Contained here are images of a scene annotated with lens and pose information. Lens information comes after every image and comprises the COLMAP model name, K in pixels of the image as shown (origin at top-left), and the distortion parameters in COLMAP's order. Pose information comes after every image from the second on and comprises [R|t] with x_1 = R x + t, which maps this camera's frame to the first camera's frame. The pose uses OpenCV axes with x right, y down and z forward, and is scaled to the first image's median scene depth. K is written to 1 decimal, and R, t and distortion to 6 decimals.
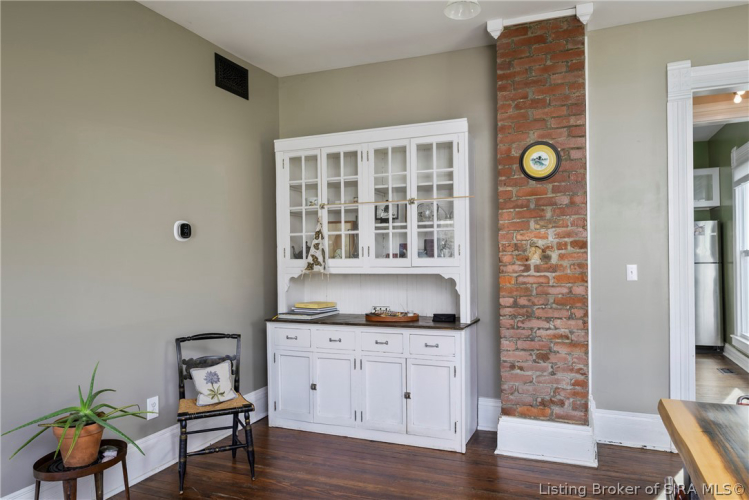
lens RADIAL K [[522.5, 0, 374.5], [0, 522.5, 250.0], [0, 0, 1]] dist [-0.003690, -0.000801]
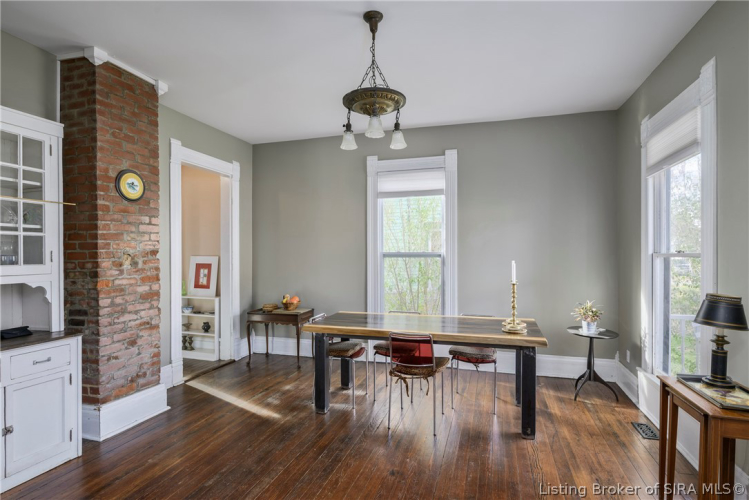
lens RADIAL K [[394.4, 0, 362.1], [0, 394.4, 251.5], [0, 0, 1]] dist [-0.003263, -0.000753]
pose [[-0.086565, 0.020474, 0.996036, -0.659192], [-0.007879, 0.999743, -0.021235, 0.001525], [-0.996215, -0.009686, -0.086381, 0.528703]]
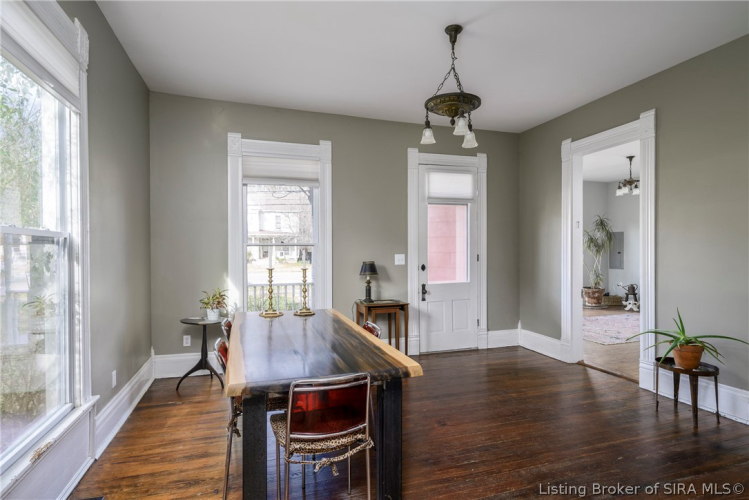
lens RADIAL K [[383.9, 0, 374.5], [0, 383.9, 250.0], [0, 0, 1]] dist [-0.002403, -0.000644]
pose [[-0.763138, 0.014809, -0.646066, 0.716747], [0.019289, 0.999814, 0.000133, 0.009936], [0.645948, -0.012360, -0.763282, 0.953580]]
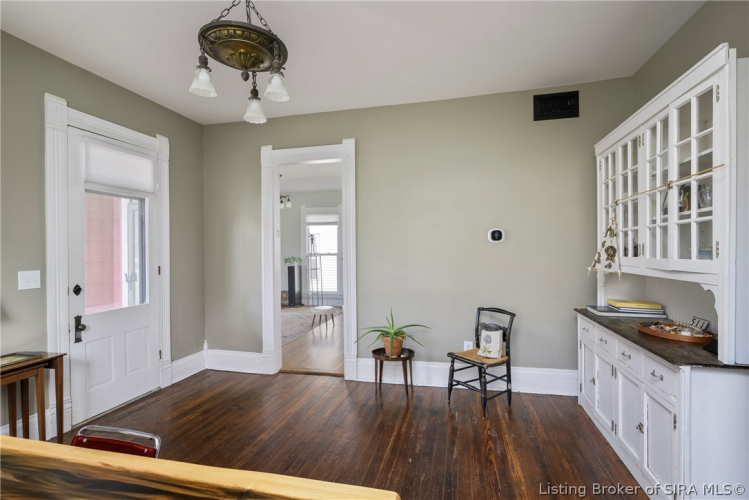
lens RADIAL K [[356.2, 0, 374.5], [0, 356.2, 250.0], [0, 0, 1]] dist [0.001987, 0.000093]
pose [[0.142704, 0.006753, -0.989742, 0.590070], [0.017121, 0.999810, 0.009290, -0.012001], [0.989617, -0.018271, 0.142561, 0.546378]]
